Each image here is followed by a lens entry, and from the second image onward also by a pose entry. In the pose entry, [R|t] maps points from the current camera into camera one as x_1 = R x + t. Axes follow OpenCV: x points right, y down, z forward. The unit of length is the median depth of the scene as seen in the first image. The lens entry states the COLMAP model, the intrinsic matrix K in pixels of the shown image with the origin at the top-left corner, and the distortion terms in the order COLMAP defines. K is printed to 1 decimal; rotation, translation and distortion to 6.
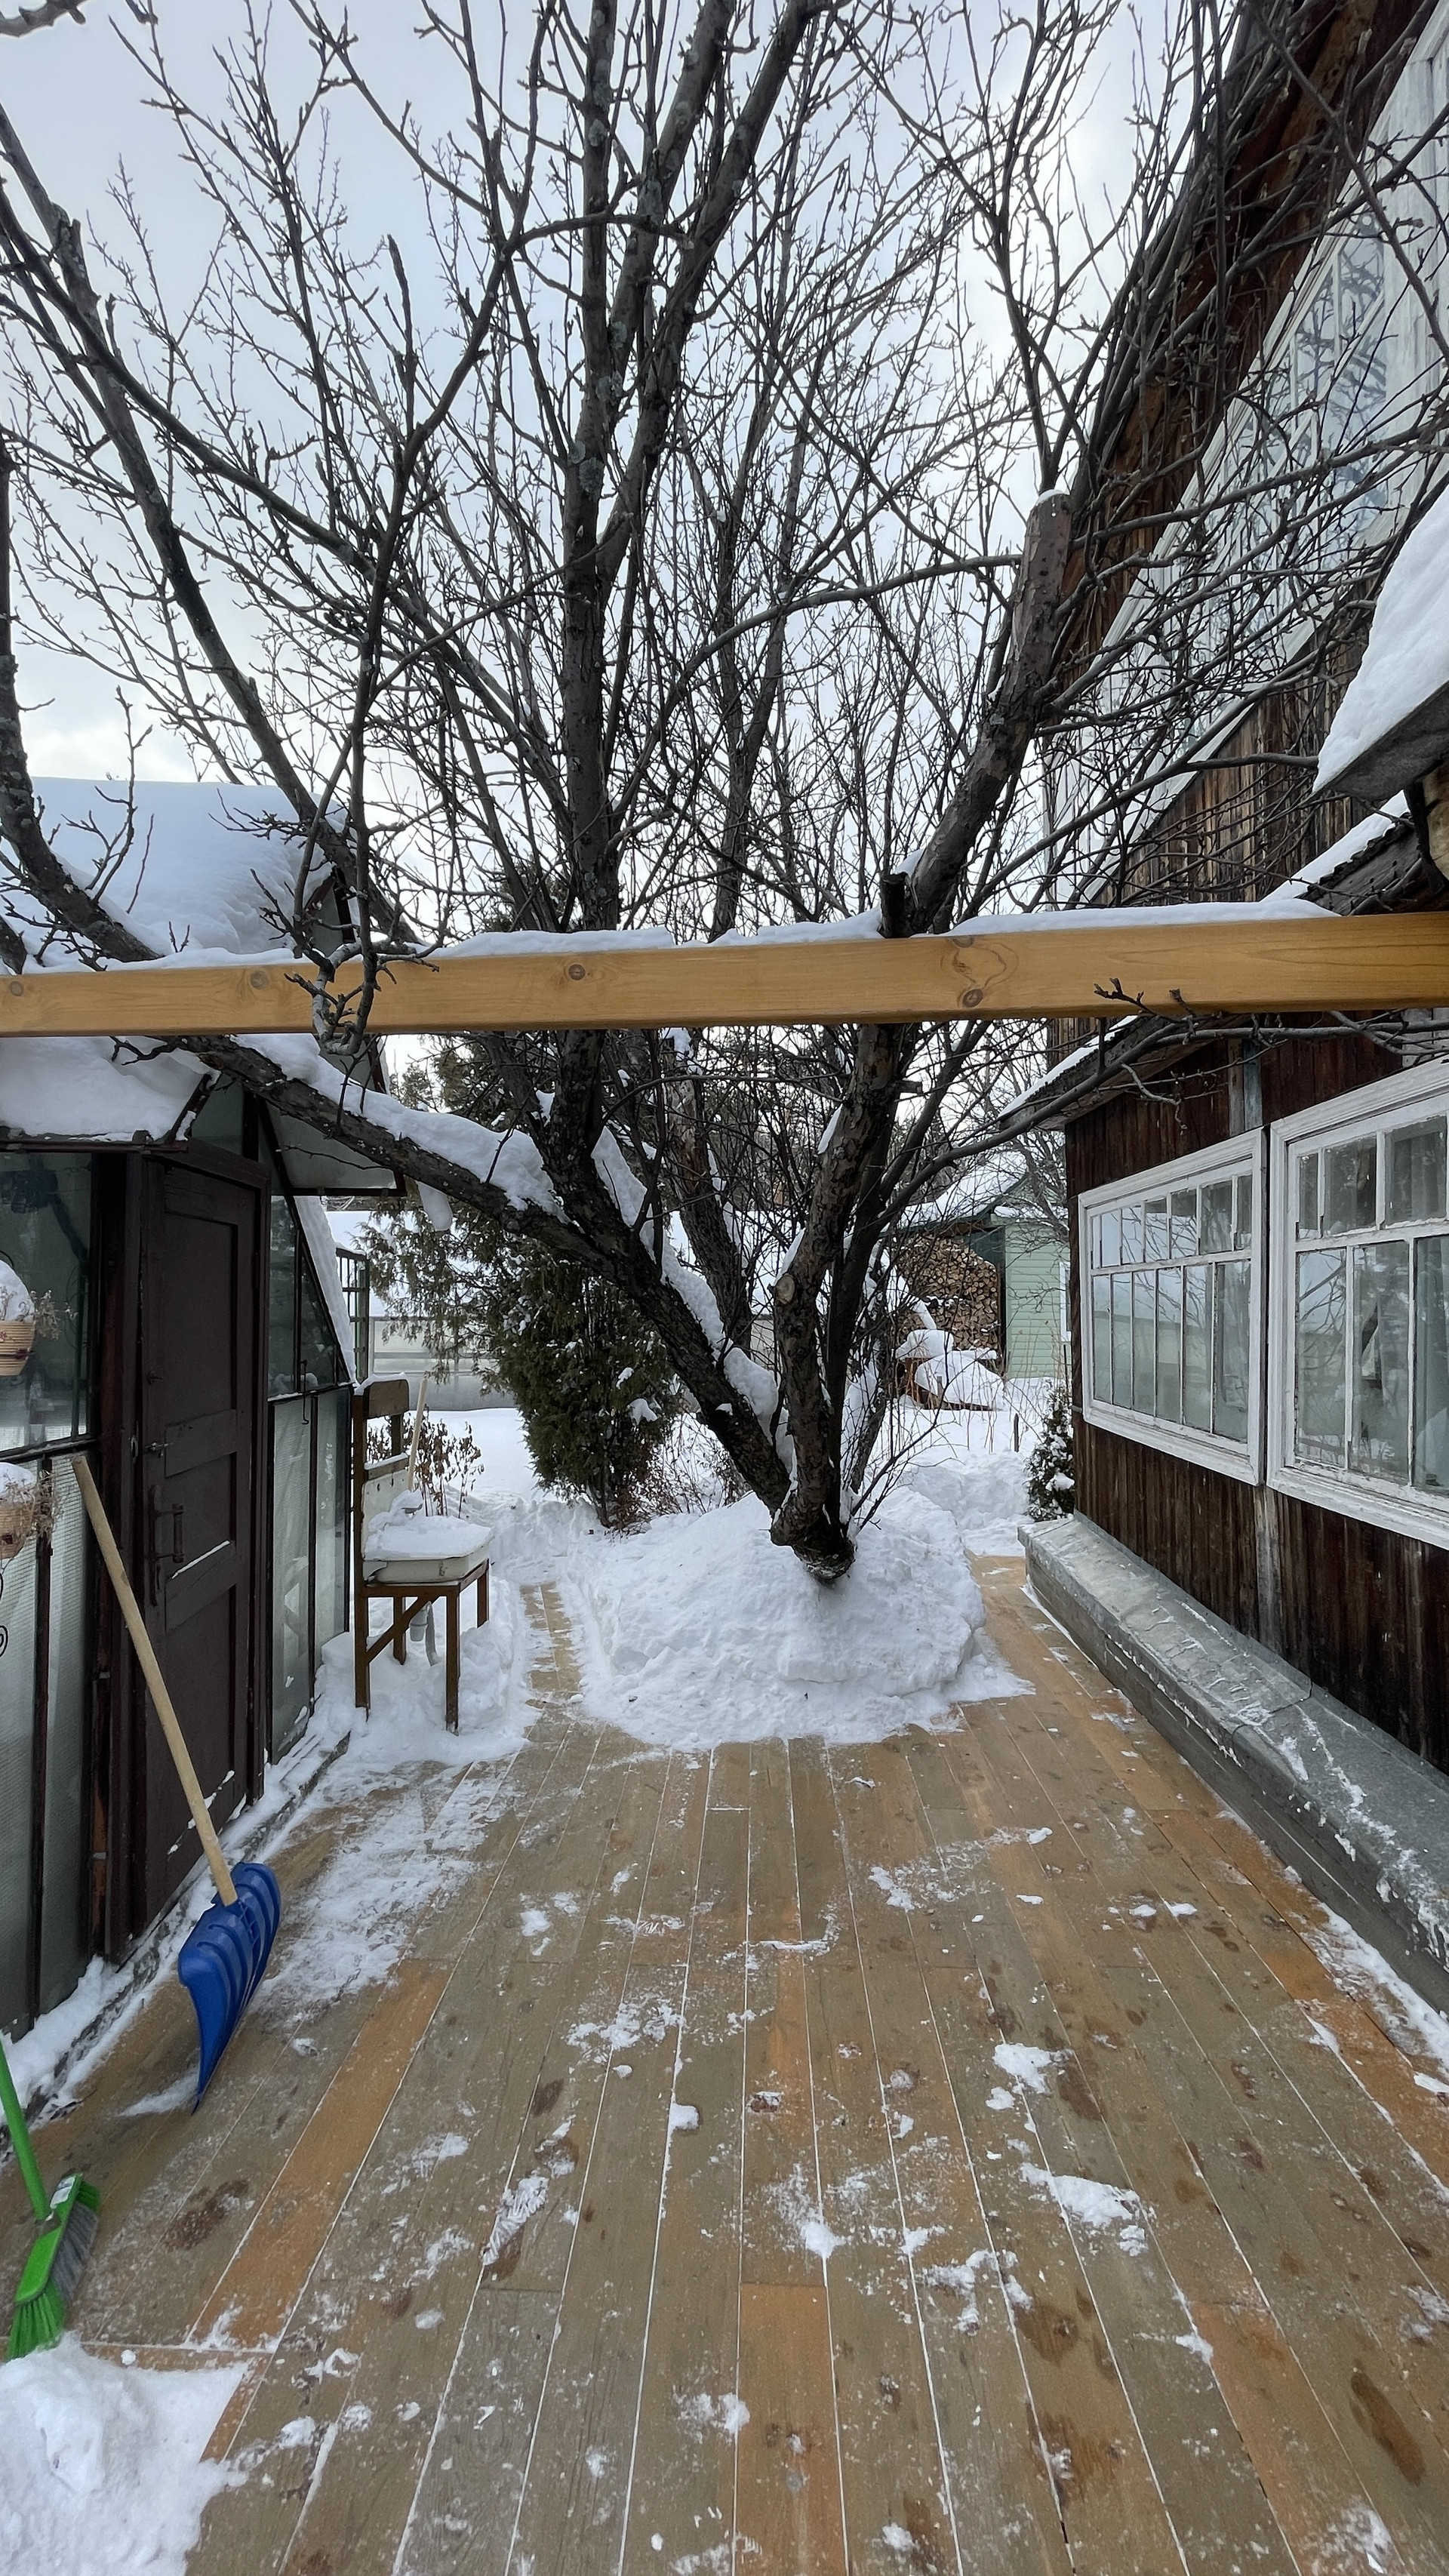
lens RADIAL K [[1022.4, 0, 718.7], [0, 1022.4, 1287.6], [0, 0, 1]] dist [0.001601, 0.000125]
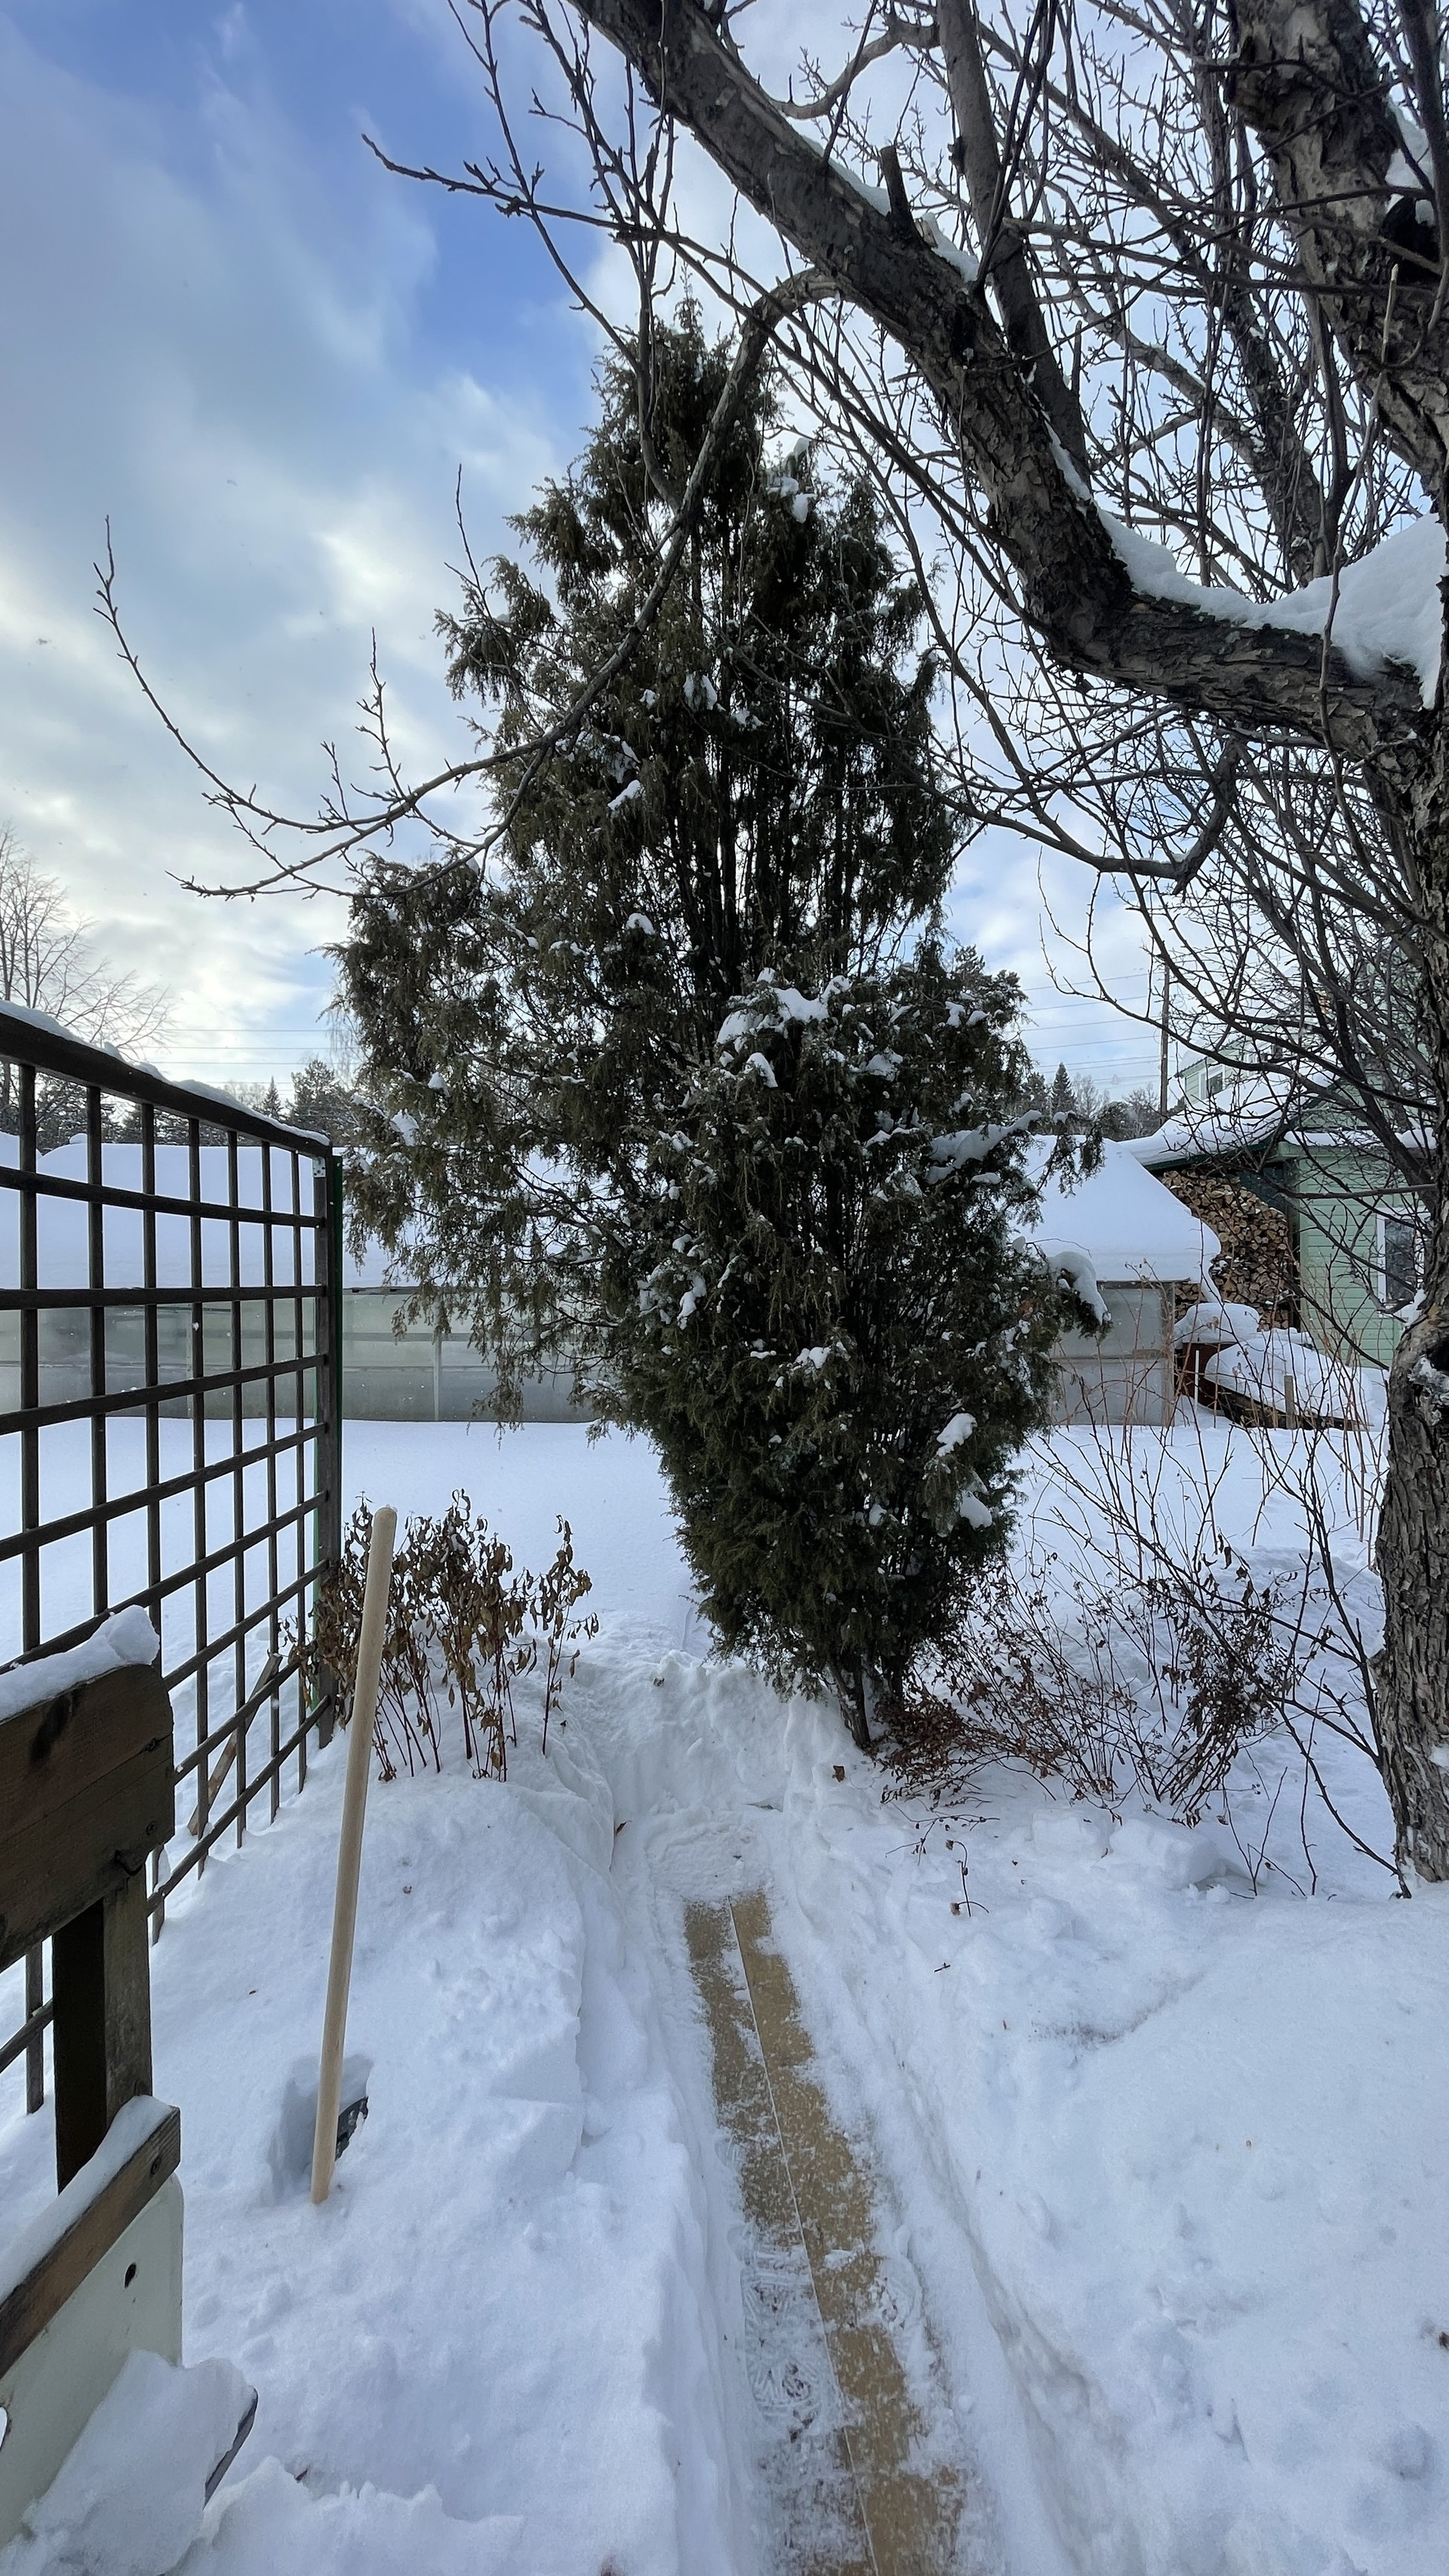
lens RADIAL K [[1022.4, 0, 726.8], [0, 1022.4, 1288.3], [0, 0, 1]] dist [0.001601, 0.000125]
pose [[0.995718, -0.005057, -0.092306, -0.128398], [0.007730, 0.999560, 0.028621, 0.017412], [0.092120, -0.029212, 0.995319, 0.550964]]
